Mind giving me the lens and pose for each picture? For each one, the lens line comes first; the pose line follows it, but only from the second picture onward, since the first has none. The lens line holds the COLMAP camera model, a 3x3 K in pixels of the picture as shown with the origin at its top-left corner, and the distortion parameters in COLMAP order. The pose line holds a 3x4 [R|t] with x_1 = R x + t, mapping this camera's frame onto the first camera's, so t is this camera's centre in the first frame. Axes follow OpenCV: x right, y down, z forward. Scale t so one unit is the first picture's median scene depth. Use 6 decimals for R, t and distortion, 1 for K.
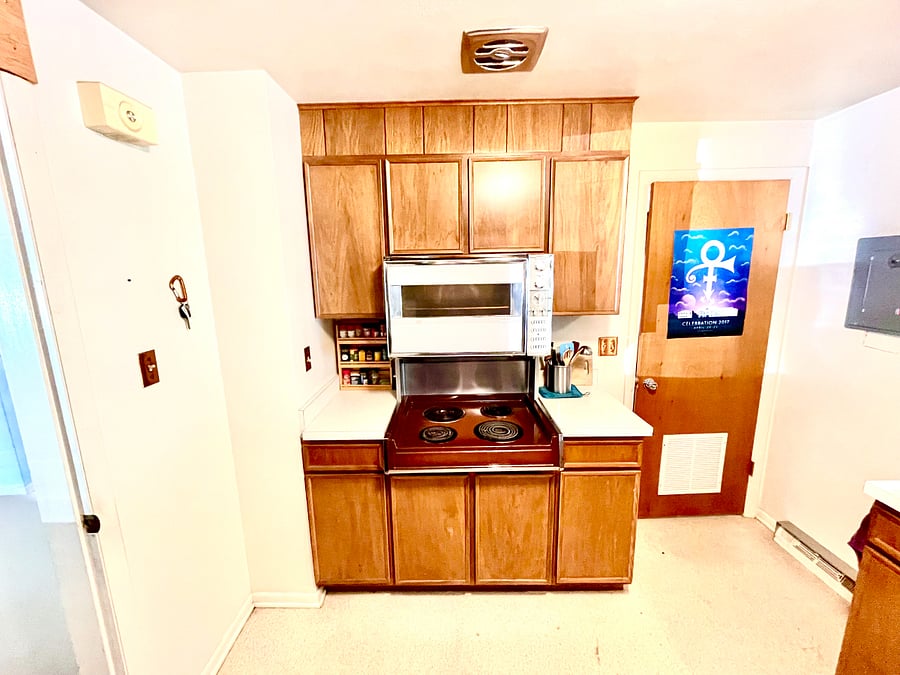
lens RADIAL K [[365.0, 0, 449.5], [0, 365.0, 333.9], [0, 0, 1]] dist [-0.001201, -0.000843]
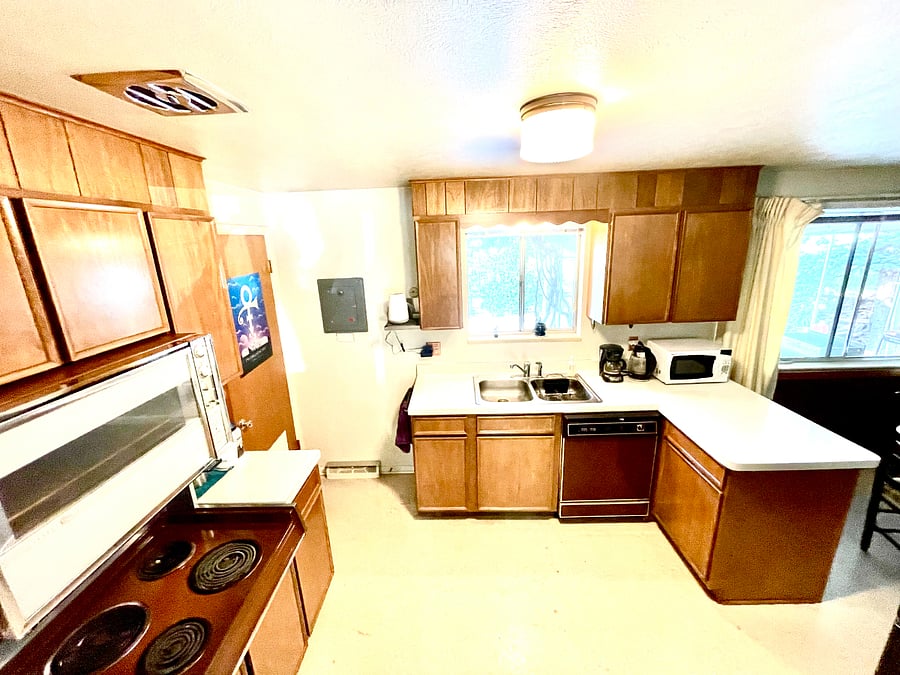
lens RADIAL K [[365.0, 0, 450.6], [0, 365.0, 337.0], [0, 0, 1]] dist [-0.001201, -0.000843]
pose [[0.011650, -0.240310, 0.970626, -0.418922], [0.211035, 0.949419, 0.232526, -0.228933], [-0.977409, 0.202127, 0.061774, 0.318933]]
